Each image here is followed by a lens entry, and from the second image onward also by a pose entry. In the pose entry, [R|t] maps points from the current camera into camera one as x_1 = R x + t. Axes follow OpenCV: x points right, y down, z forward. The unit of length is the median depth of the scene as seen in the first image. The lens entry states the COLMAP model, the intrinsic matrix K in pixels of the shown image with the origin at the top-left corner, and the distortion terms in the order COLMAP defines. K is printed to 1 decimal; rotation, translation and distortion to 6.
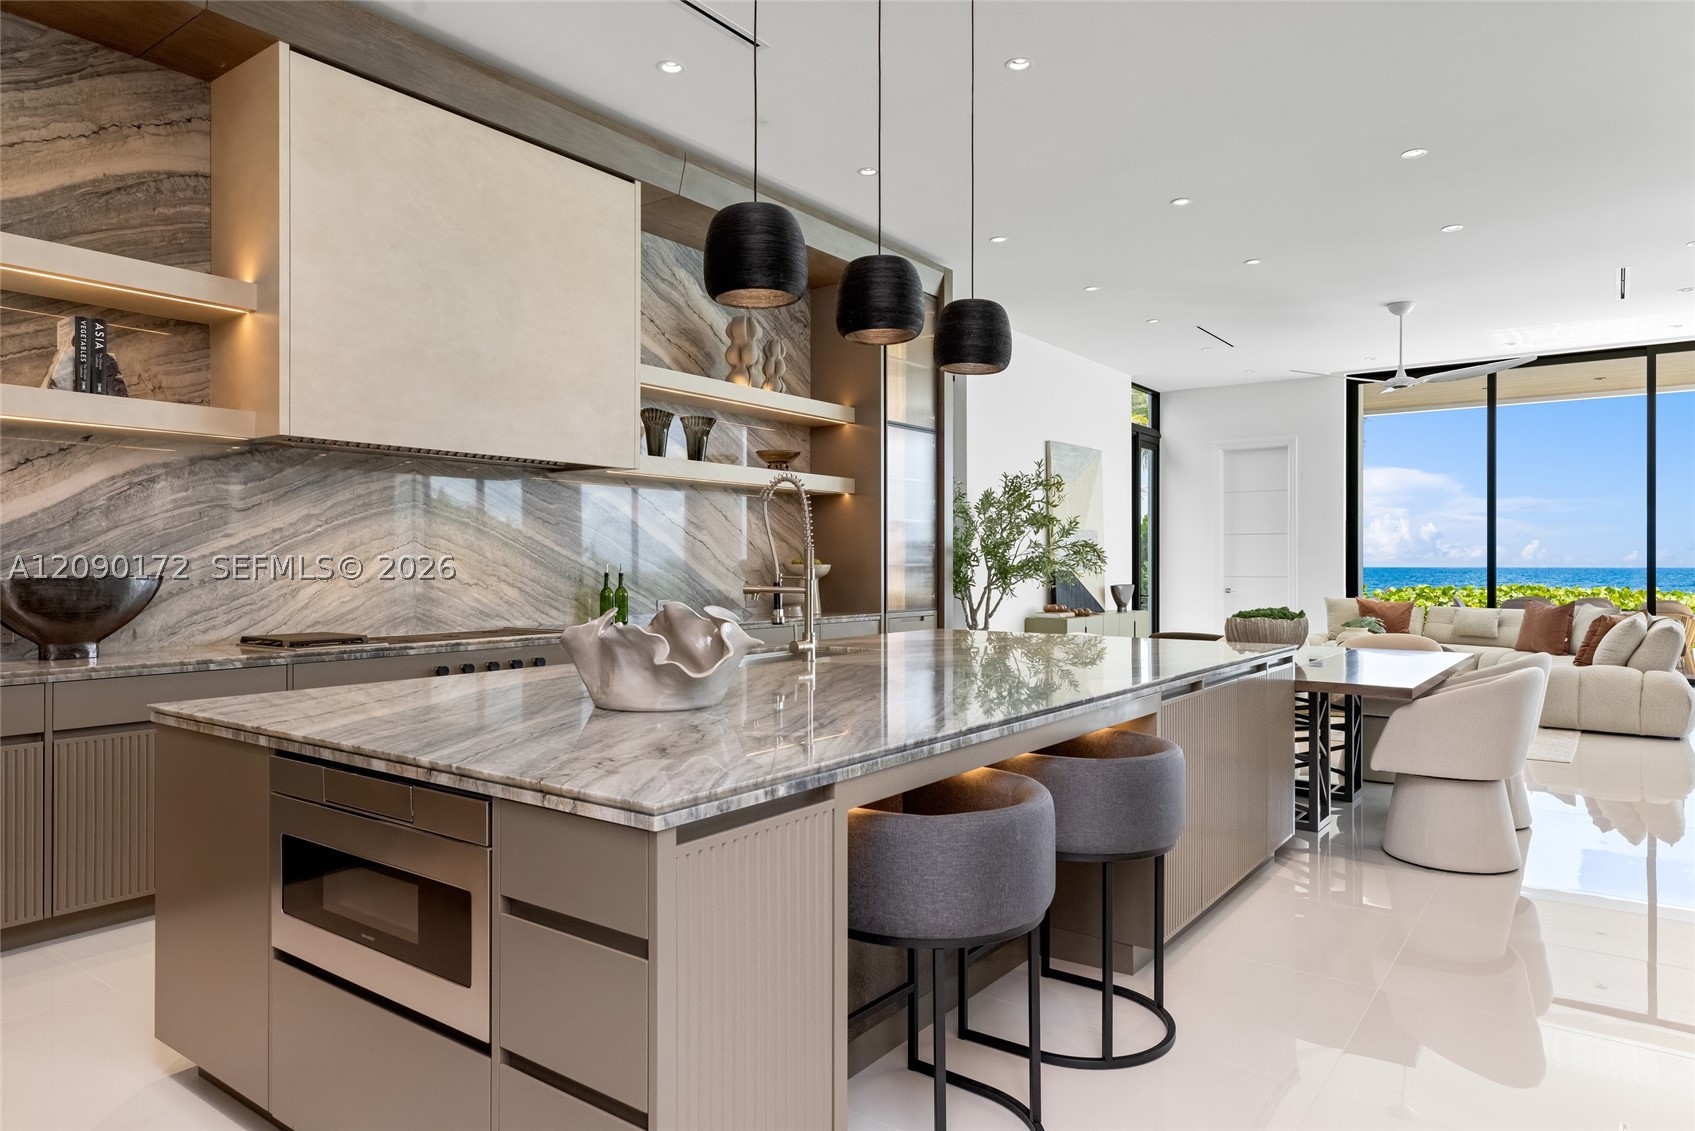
lens RADIAL K [[1039.9, 0, 847.5], [0, 1039.9, 565.5], [0, 0, 1]] dist [-0.003083, -0.000289]
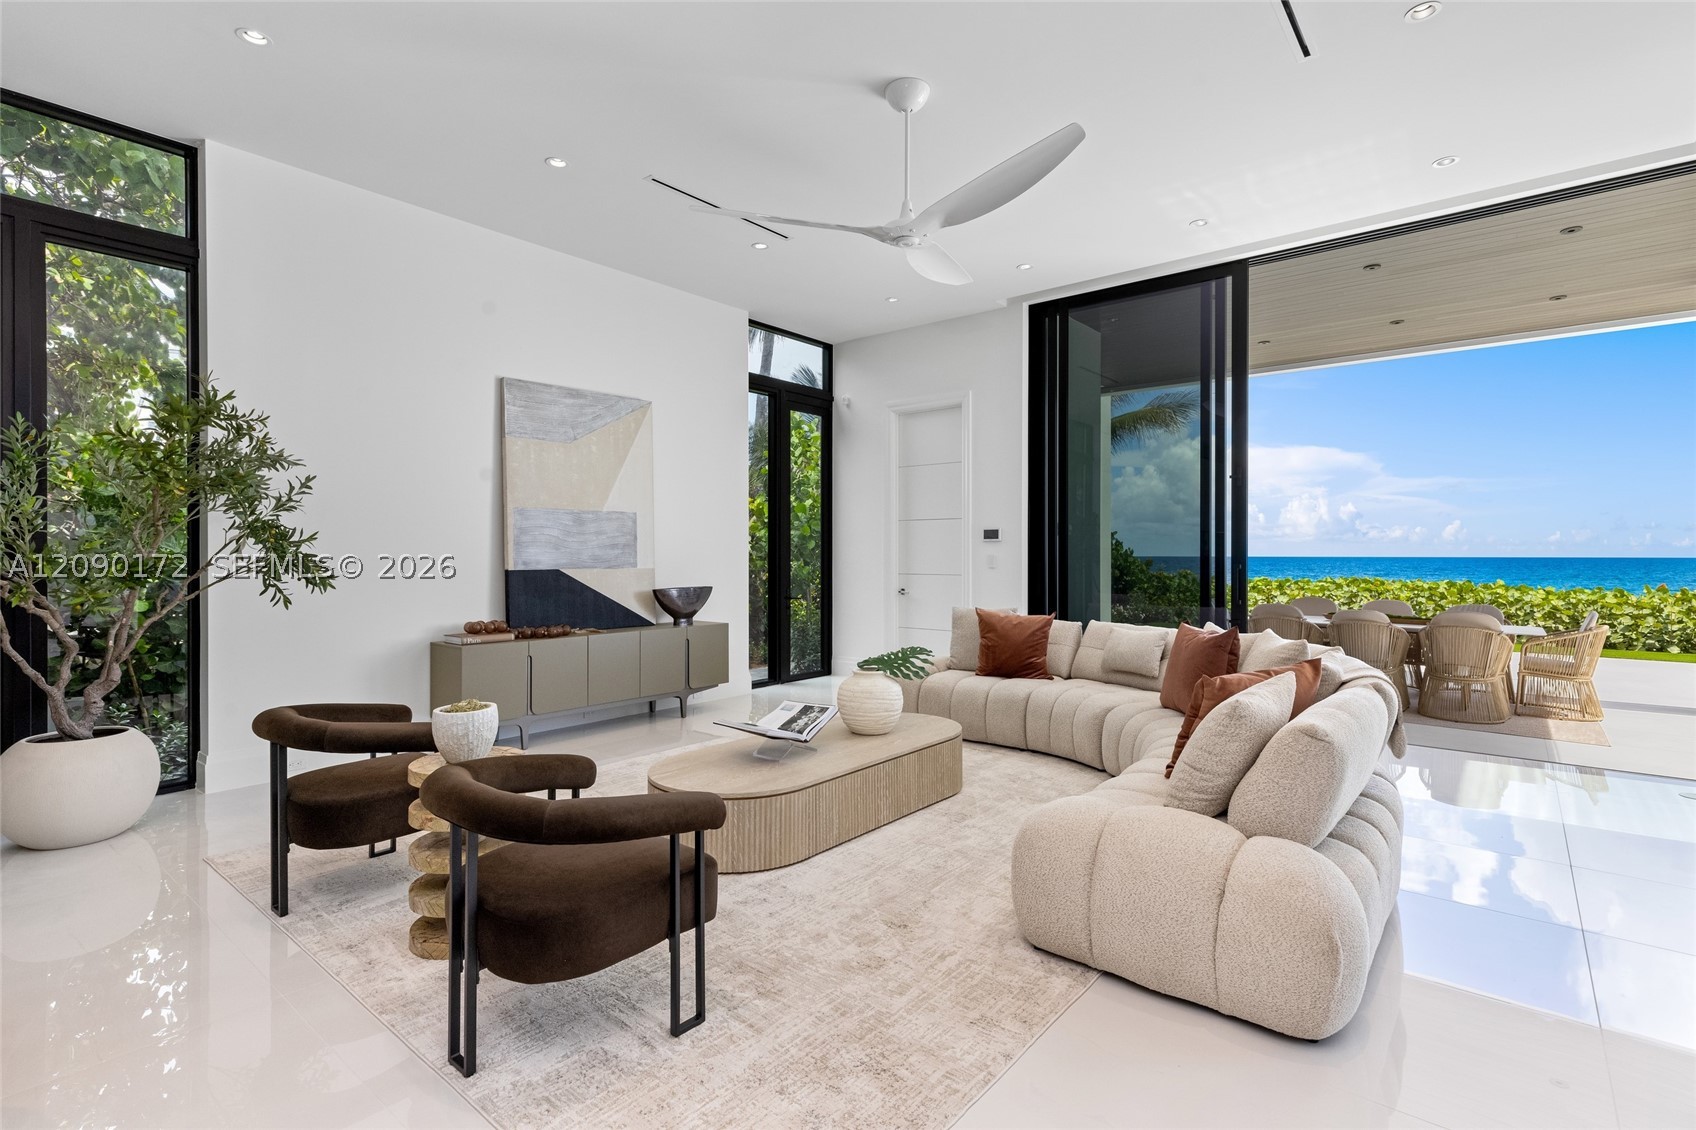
lens RADIAL K [[800.5, 0, 848.0], [0, 800.5, 565.0], [0, 0, 1]] dist [0.000033, 0.000018]
pose [[0.998071, -0.005764, -0.061816, 0.363304], [0.006267, 0.999949, 0.007957, -0.000728], [0.061767, -0.008329, 0.998056, 0.399144]]
